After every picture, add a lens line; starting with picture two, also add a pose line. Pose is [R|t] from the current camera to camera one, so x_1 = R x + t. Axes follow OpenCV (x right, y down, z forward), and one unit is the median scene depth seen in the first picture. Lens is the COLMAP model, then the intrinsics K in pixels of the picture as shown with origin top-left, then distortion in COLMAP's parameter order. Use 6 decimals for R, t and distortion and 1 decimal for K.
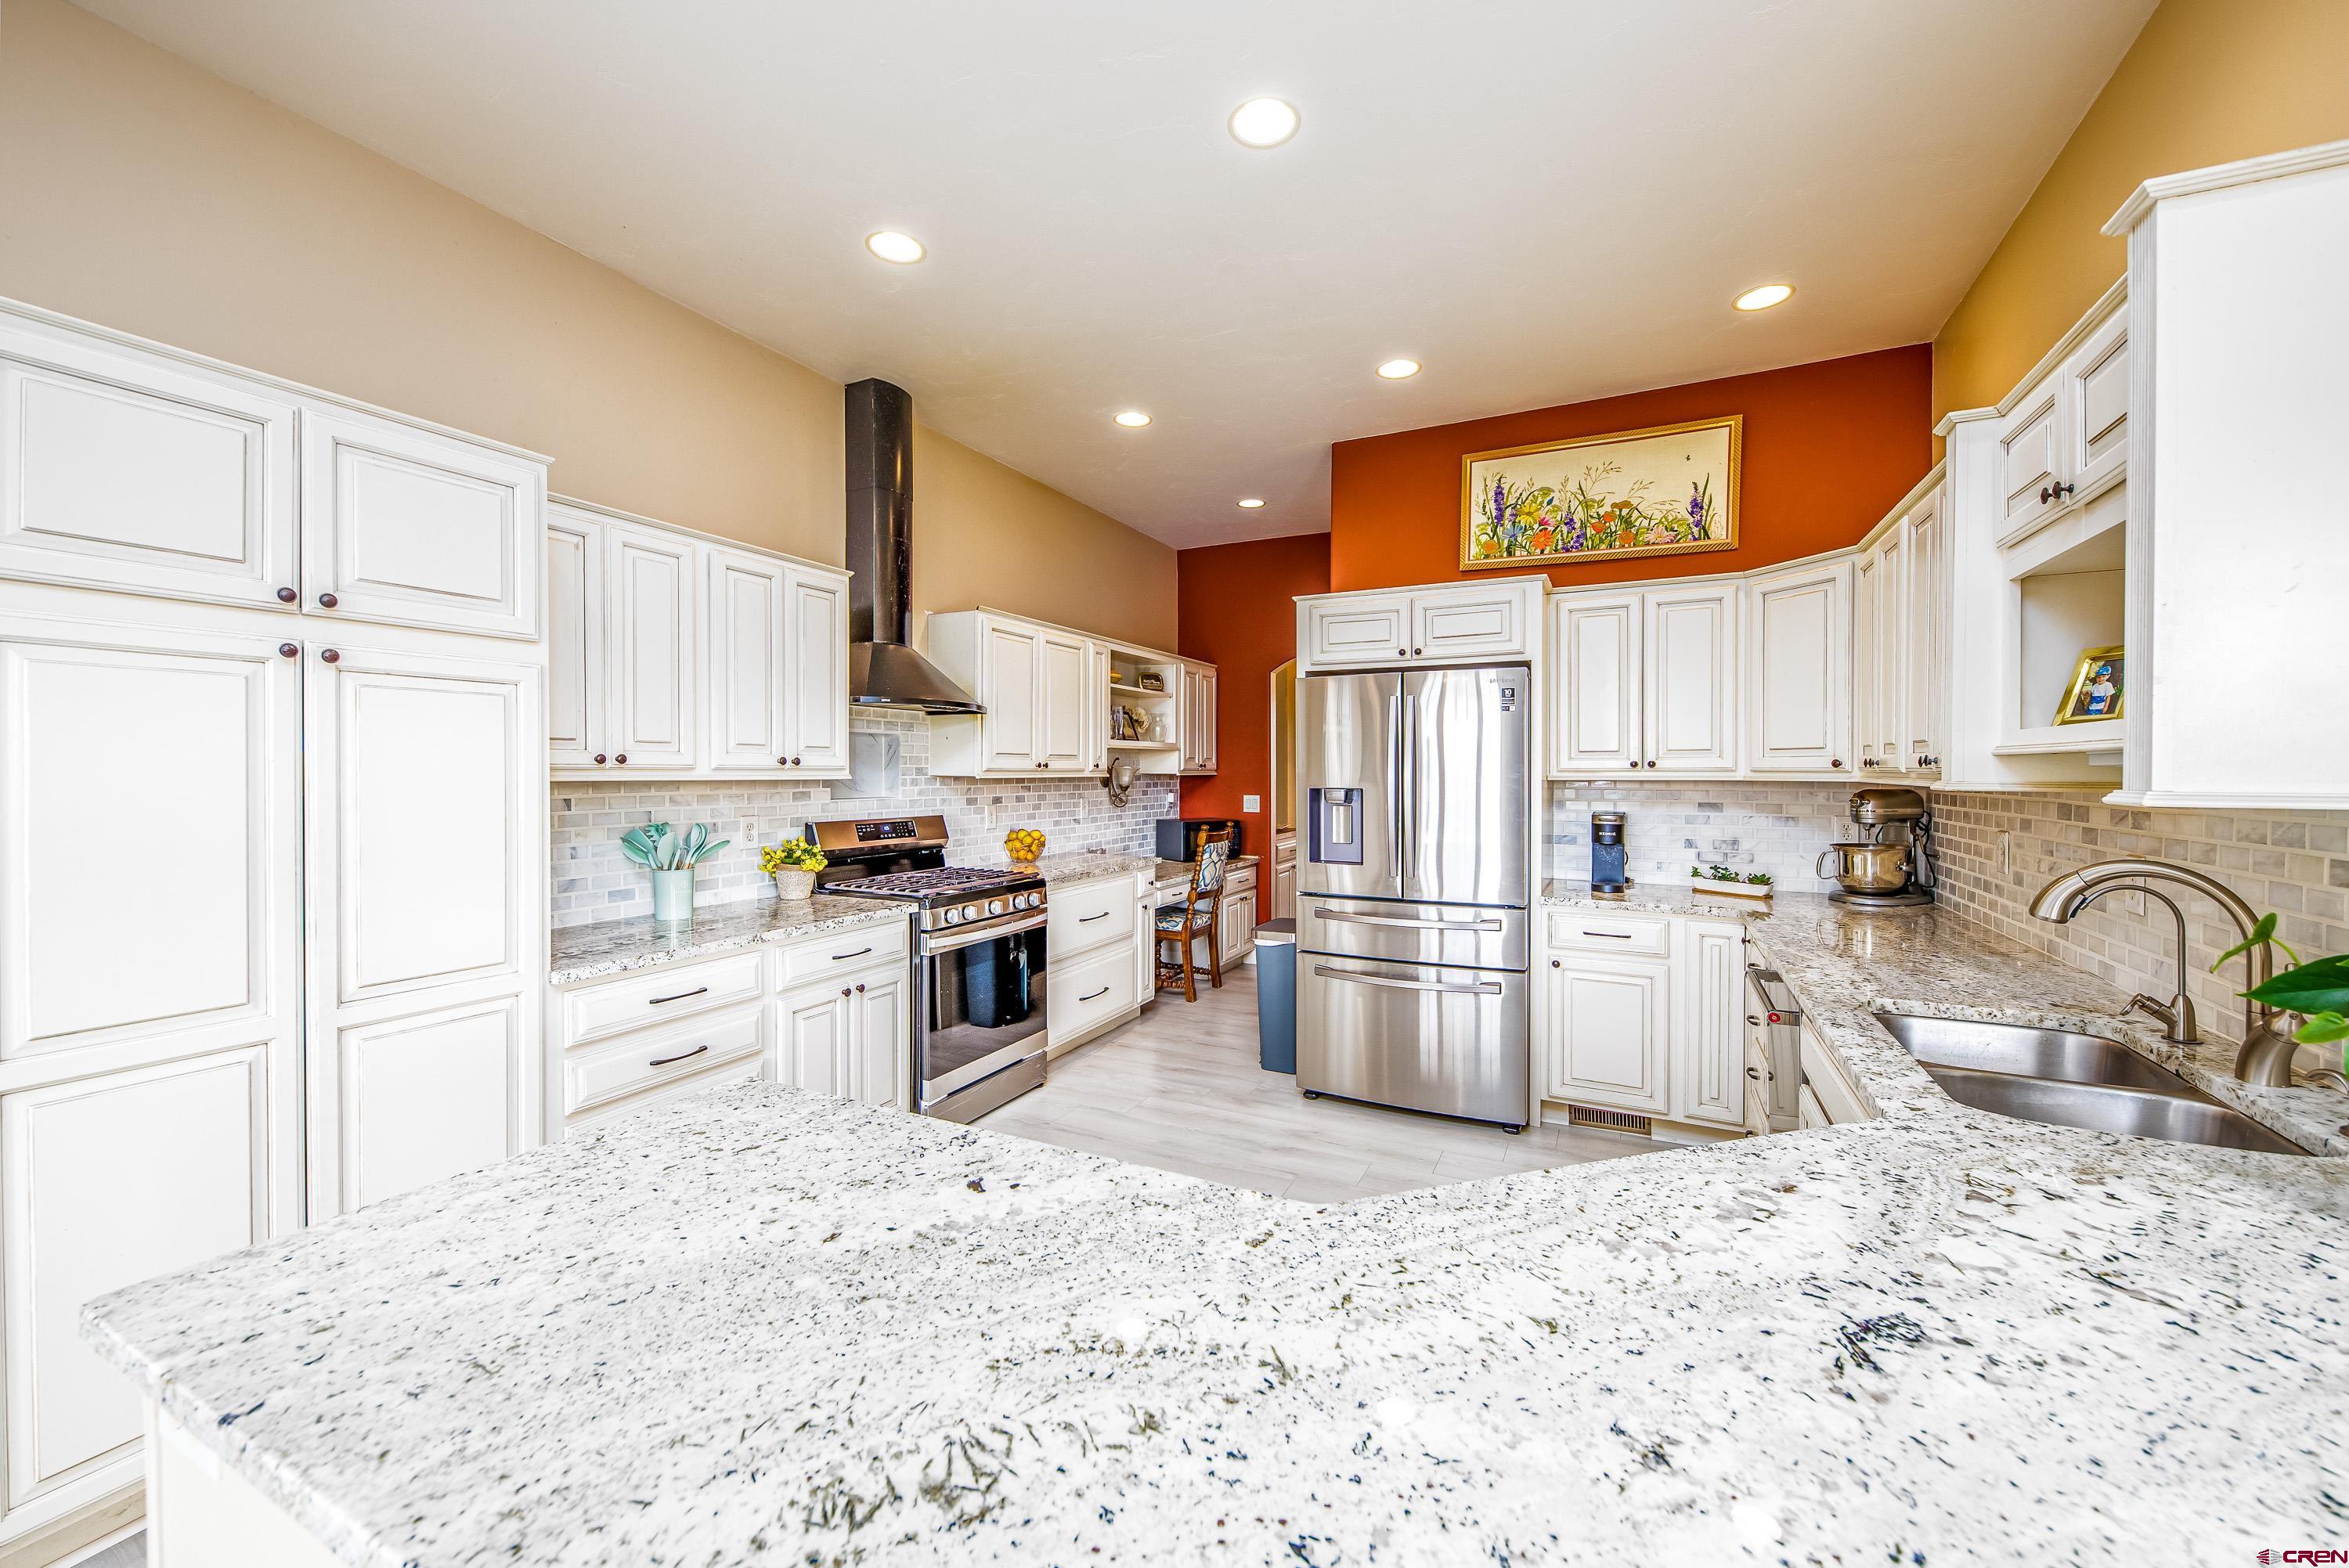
lens RADIAL K [[904.8, 0, 1169.8], [0, 904.8, 774.5], [0, 0, 1]] dist [0.008335, -0.000236]
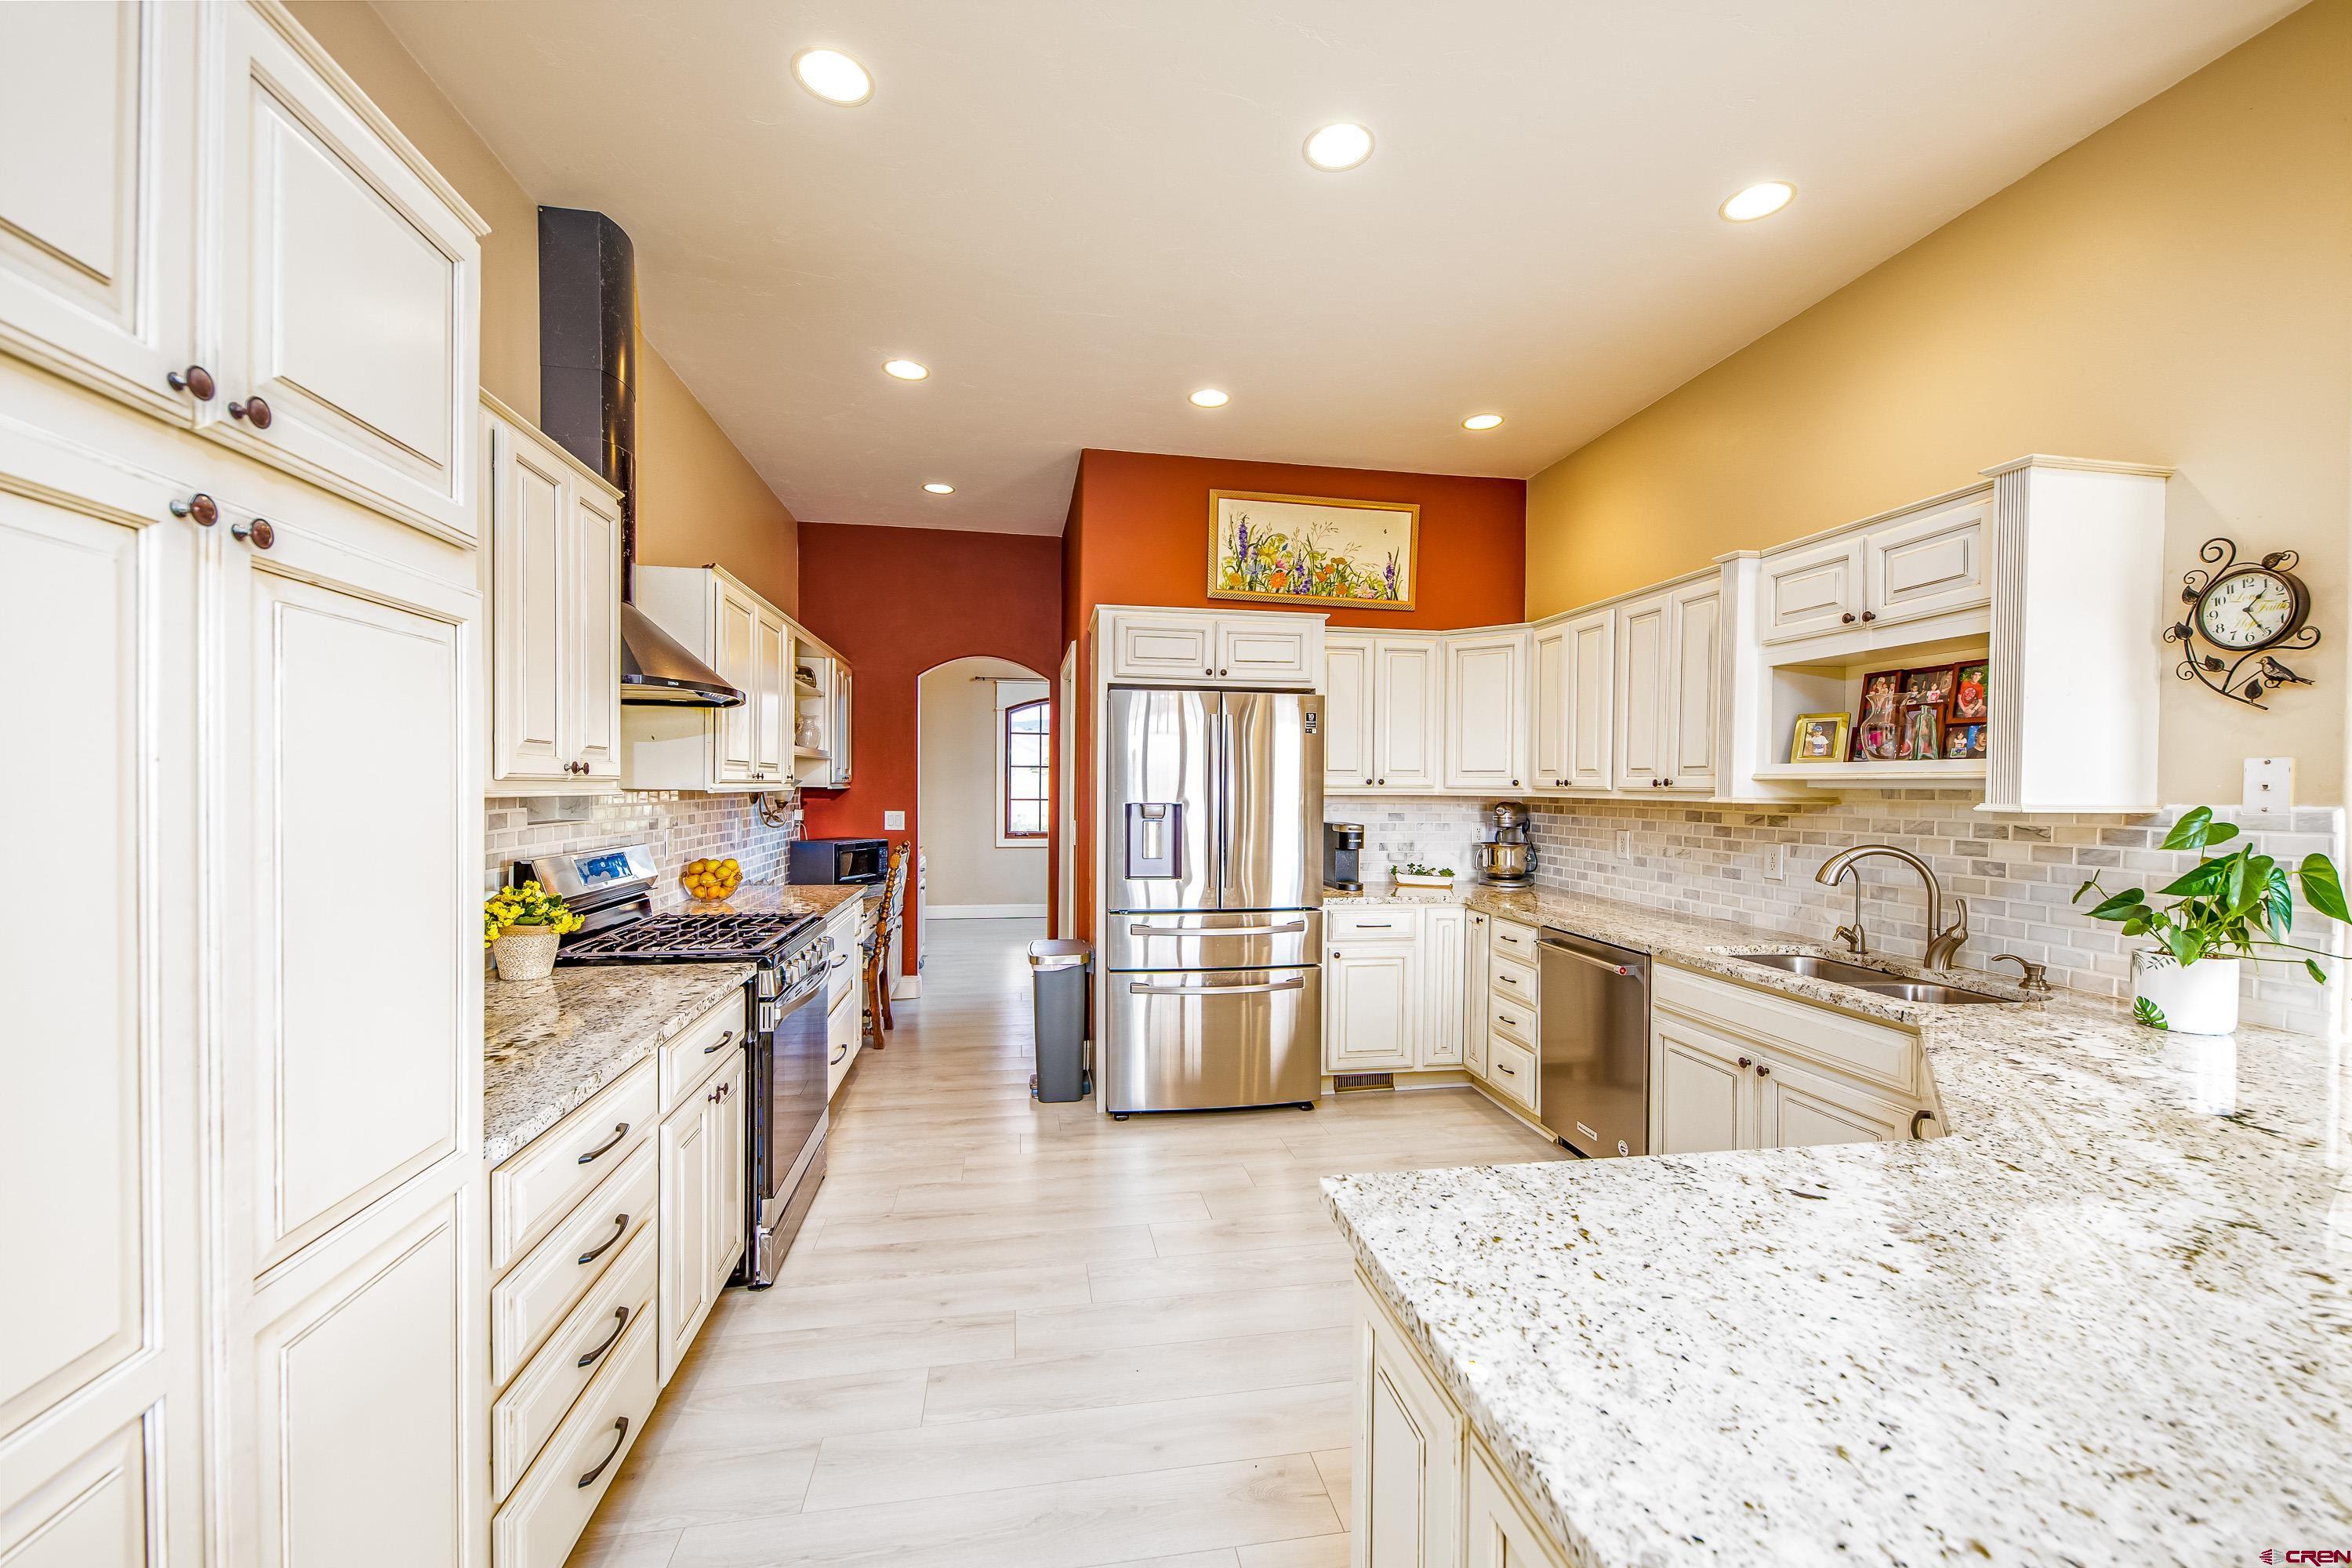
lens RADIAL K [[925.8, 0, 1179.7], [0, 925.8, 792.3], [0, 0, 1]] dist [0.011951, -0.006448]
pose [[0.800860, 0.001107, 0.598851, -0.477401], [-0.004675, 0.999979, 0.004404, -0.001718], [-0.598833, -0.006327, 0.800849, 0.196838]]
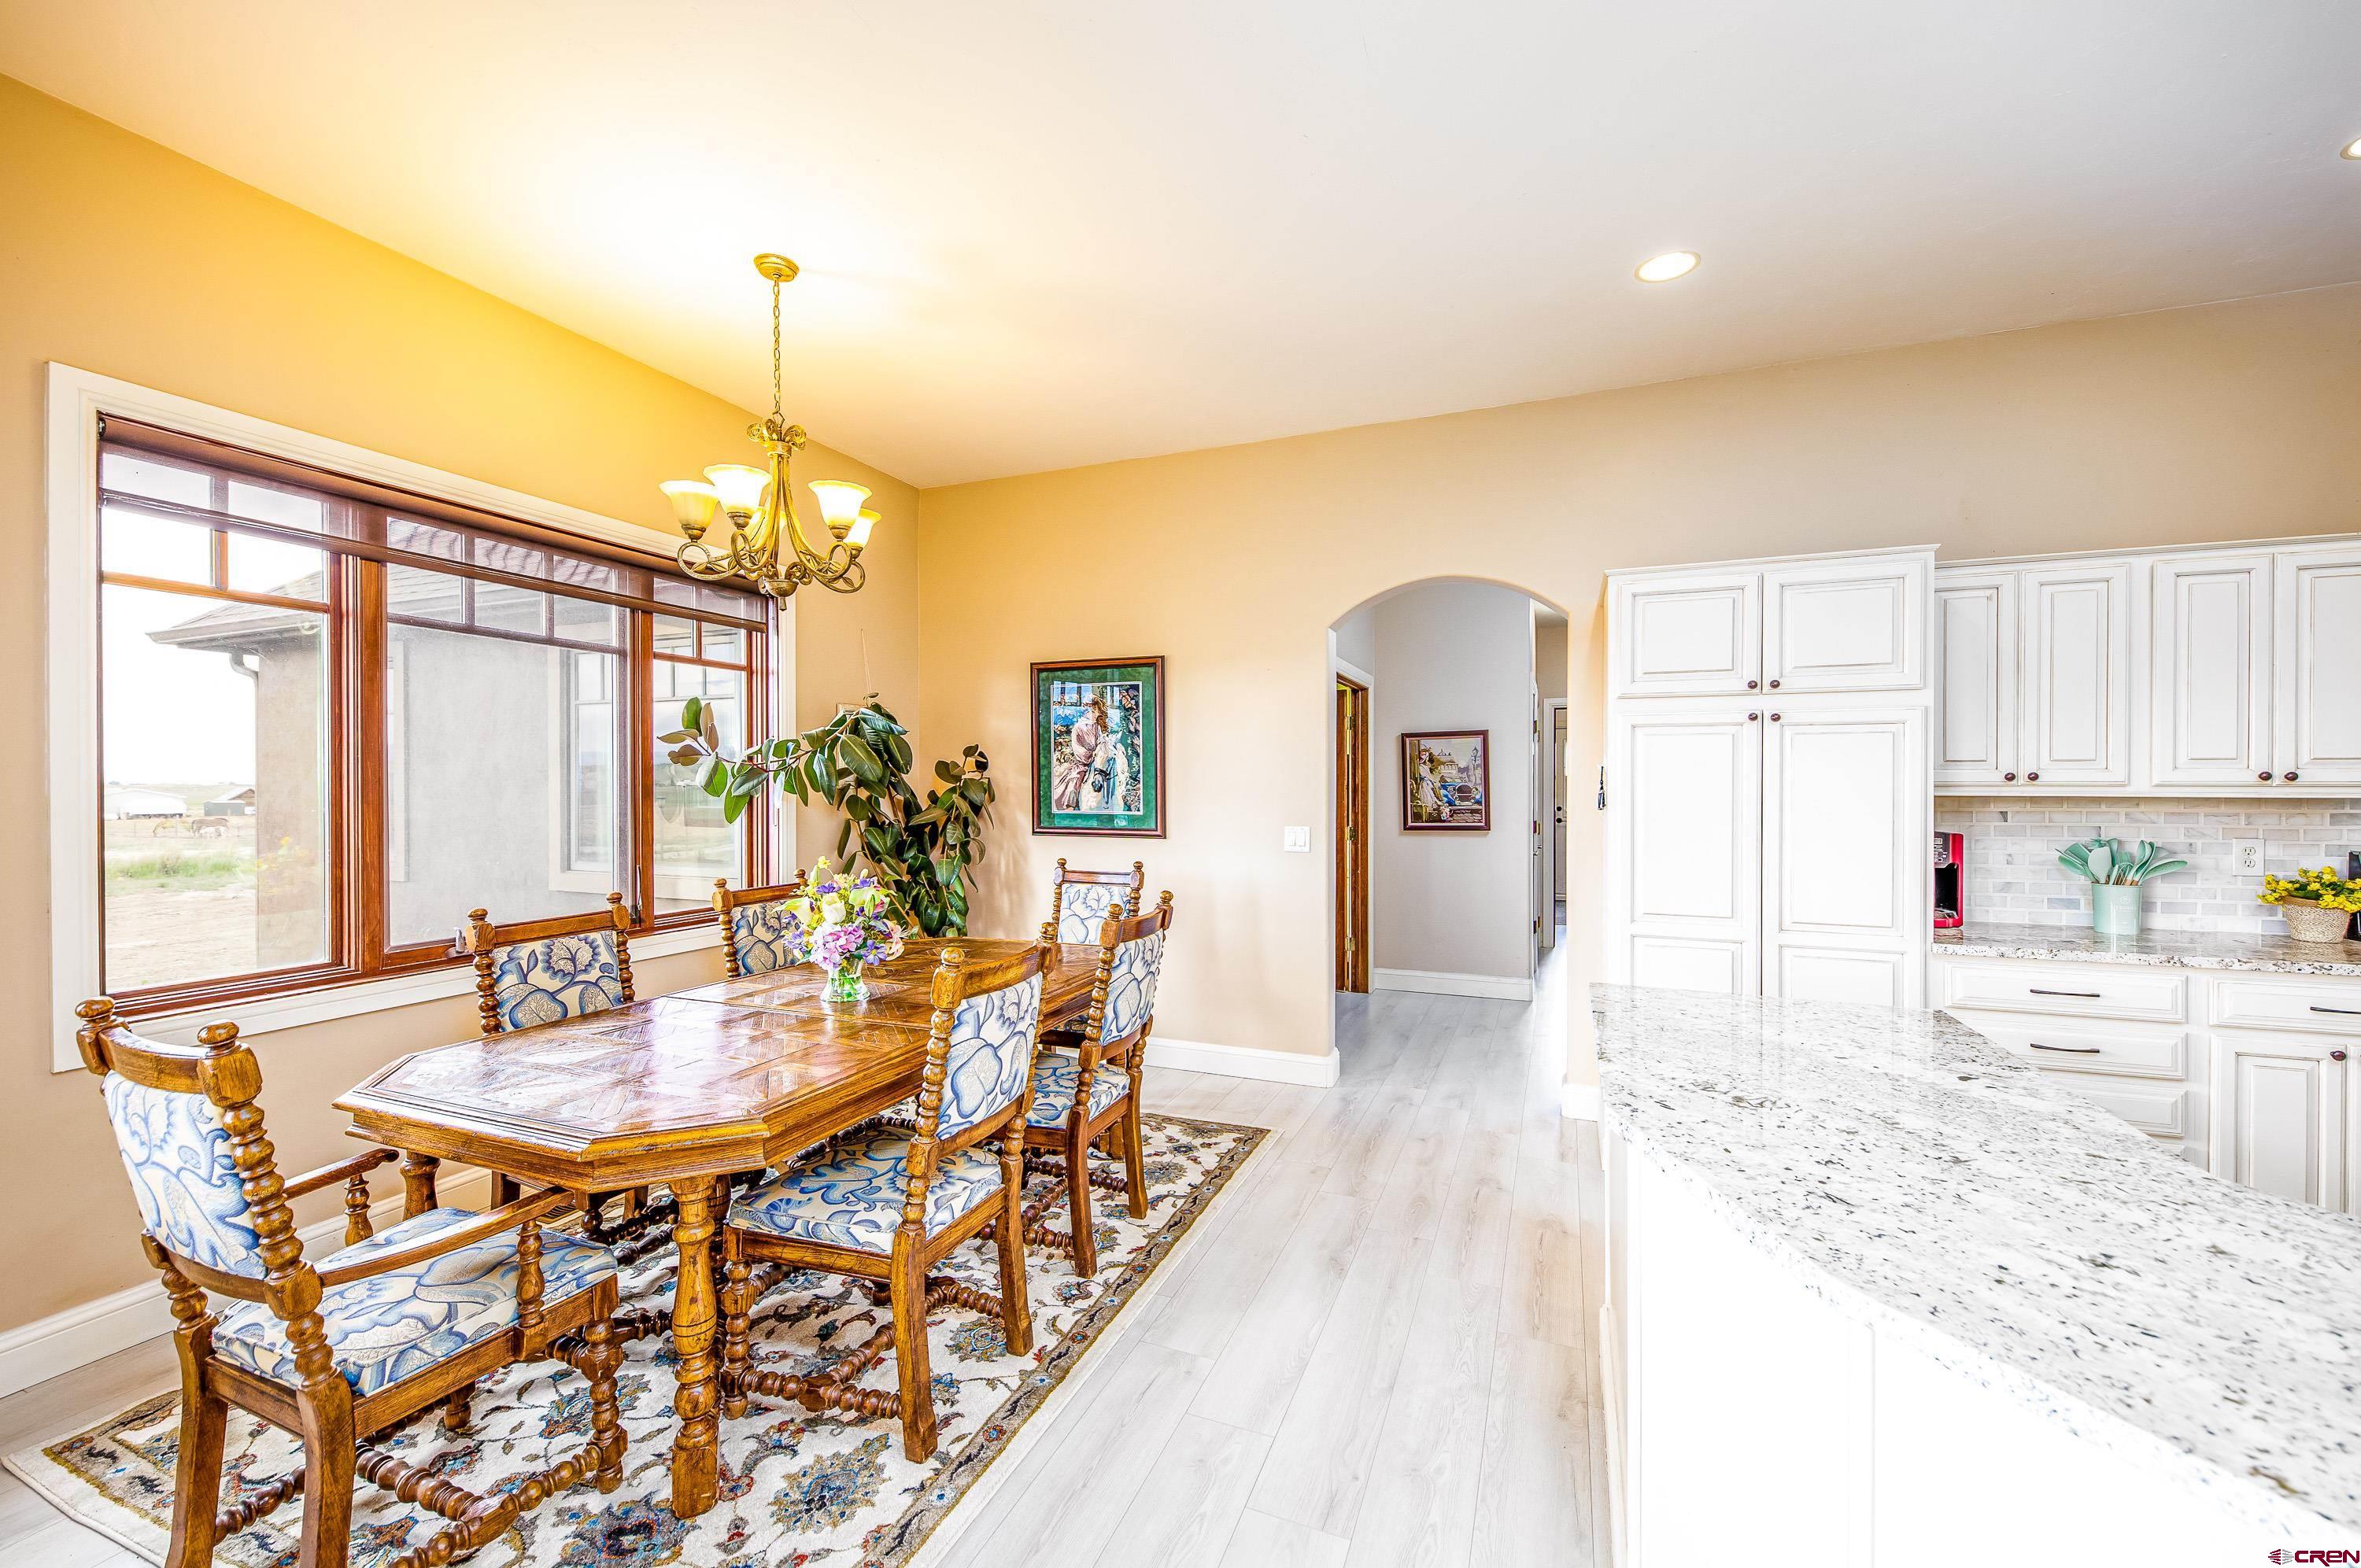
lens RADIAL K [[929.2, 0, 1184.2], [0, 929.2, 792.3], [0, 0, 1]] dist [0.011951, -0.006448]
pose [[0.083278, 0.008009, -0.996494, 0.387101], [-0.005463, 0.999956, 0.007580, -0.000659], [0.996511, 0.004813, 0.083318, -0.118583]]
